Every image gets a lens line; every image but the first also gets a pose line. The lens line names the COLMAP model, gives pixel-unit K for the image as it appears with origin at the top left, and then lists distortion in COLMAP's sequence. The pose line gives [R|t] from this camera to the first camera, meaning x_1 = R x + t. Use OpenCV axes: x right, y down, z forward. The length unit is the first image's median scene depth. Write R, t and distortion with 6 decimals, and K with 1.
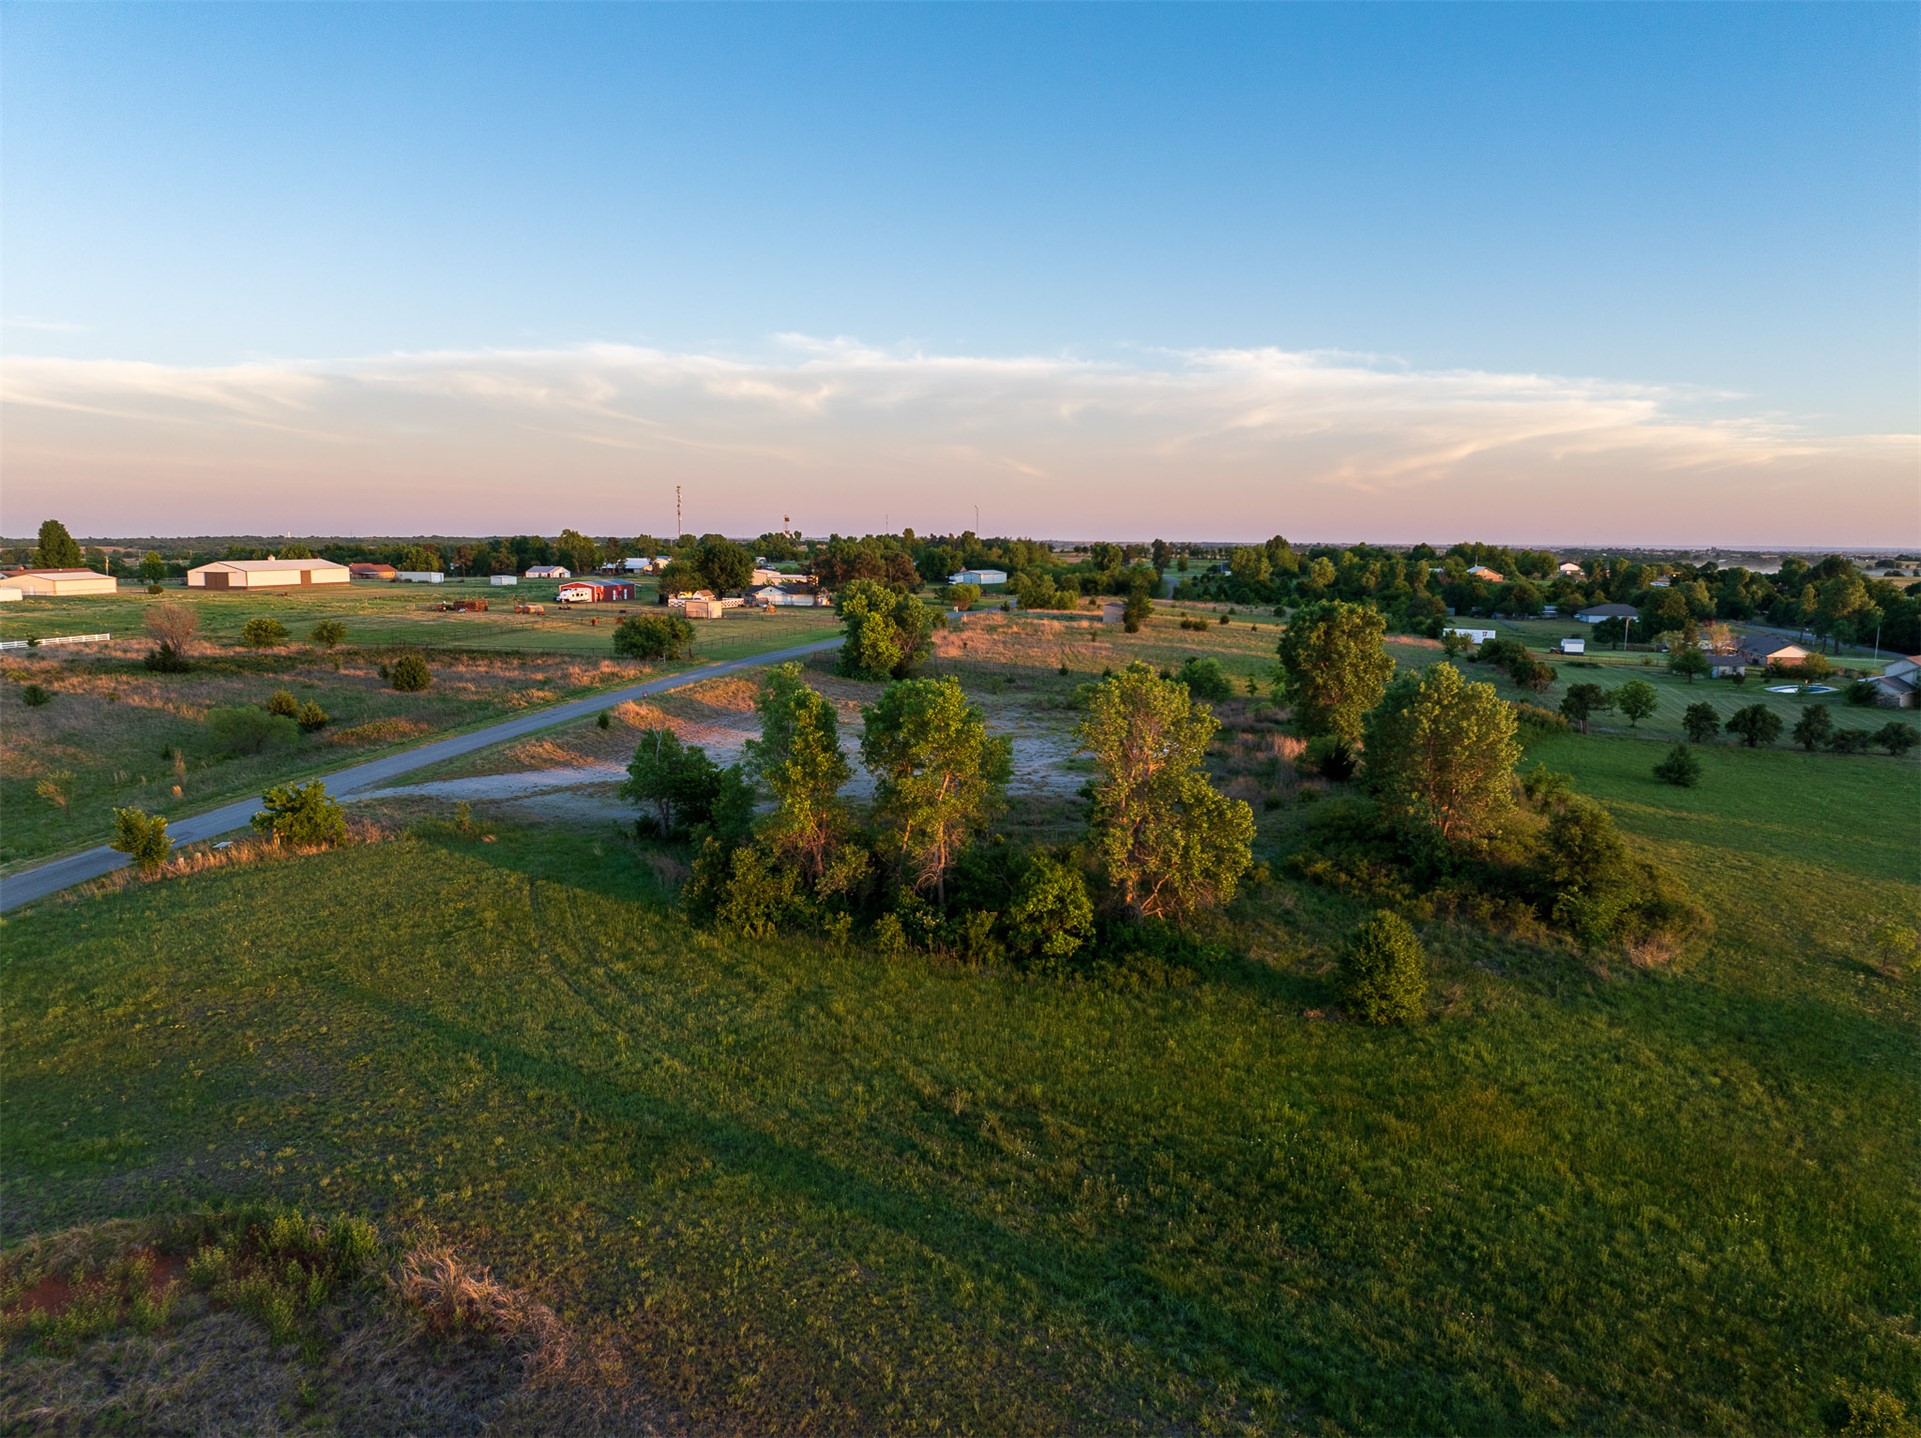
lens RADIAL K [[1351.1, 0, 972.0], [0, 1351.1, 716.5], [0, 0, 1]] dist [-0.033918, -0.009206]
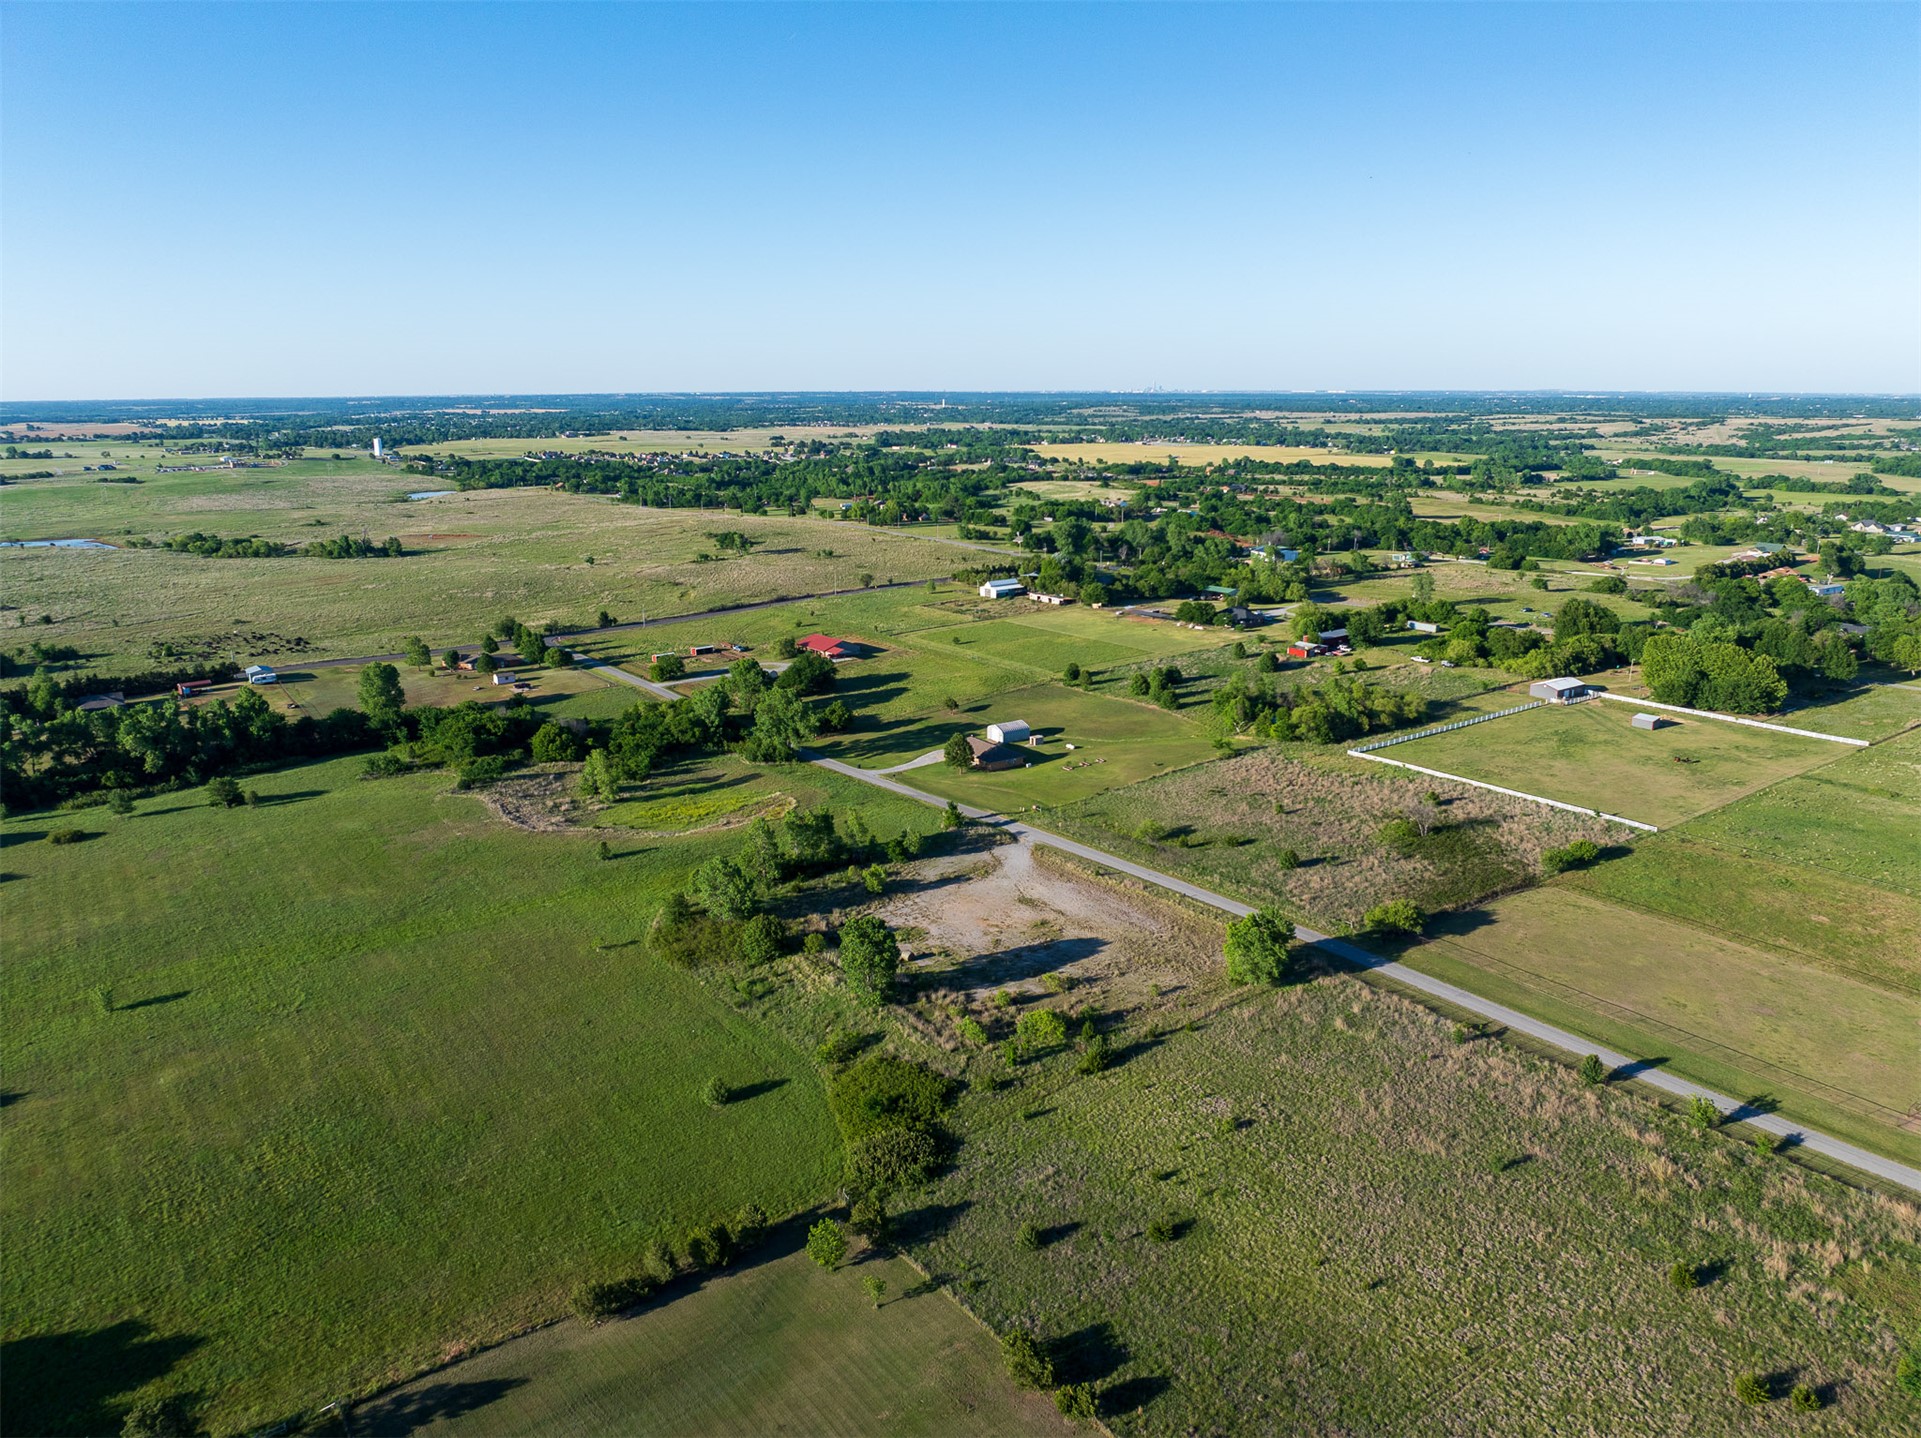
lens RADIAL K [[1351.1, 0, 970.2], [0, 1351.1, 721.8], [0, 0, 1]] dist [-0.033918, -0.009206]
pose [[-0.656246, 0.181377, -0.732423, 0.368048], [-0.098995, 0.941593, 0.321874, -0.235349], [0.748025, 0.283735, -0.599961, 0.533712]]
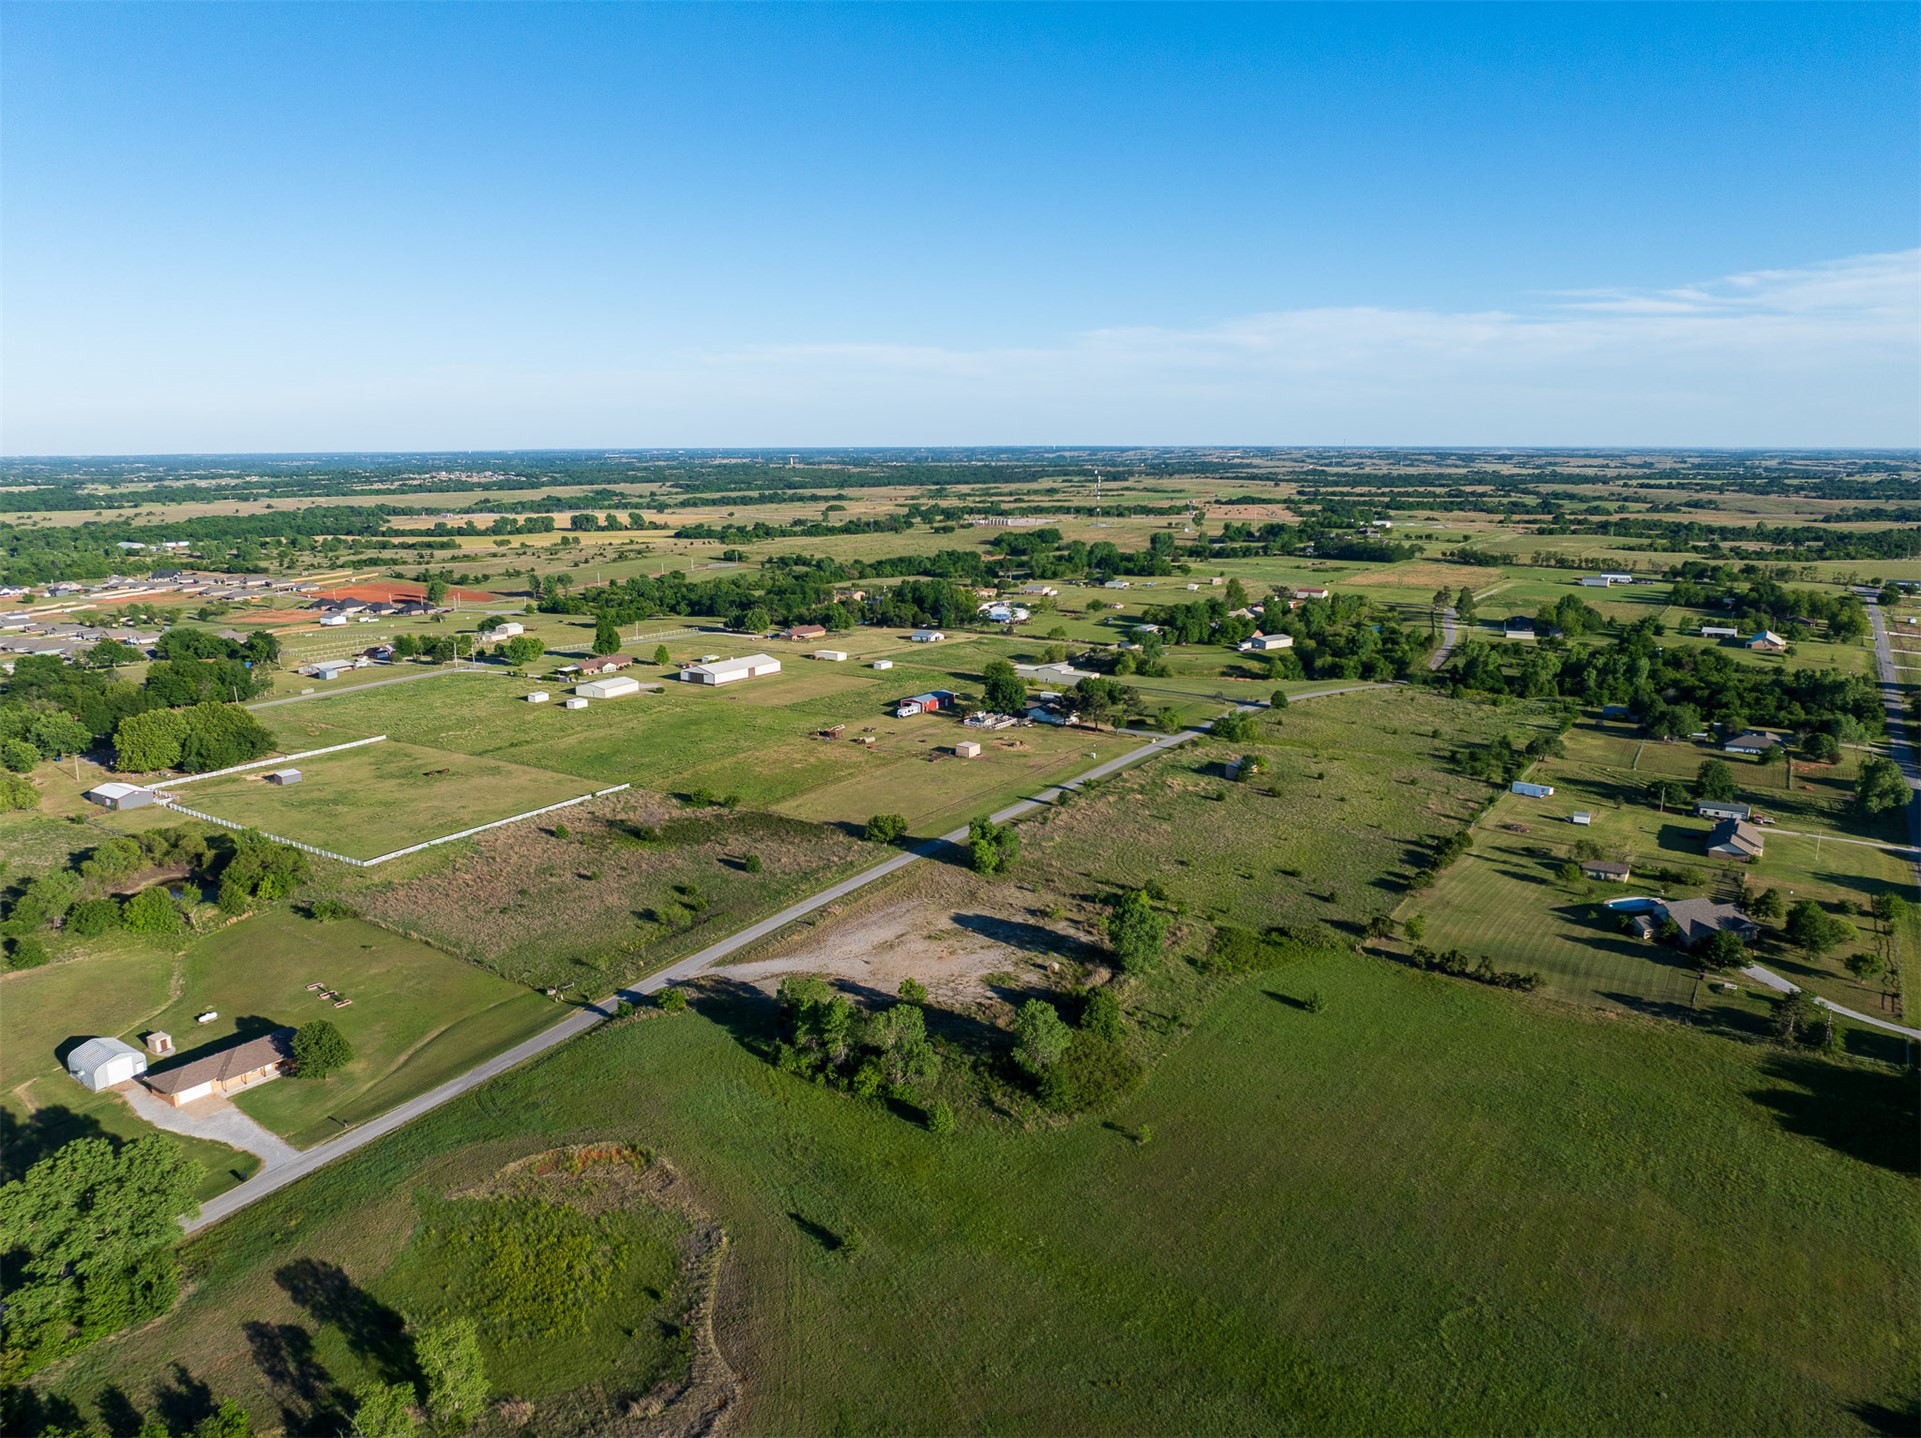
lens RADIAL K [[1351.1, 0, 968.4], [0, 1351.1, 715.5], [0, 0, 1]] dist [-0.033918, -0.009206]
pose [[0.940907, 0.059683, -0.333365, 0.178997], [-0.036168, 0.996428, 0.076311, -0.133667], [0.336729, -0.059745, 0.939704, -0.259037]]
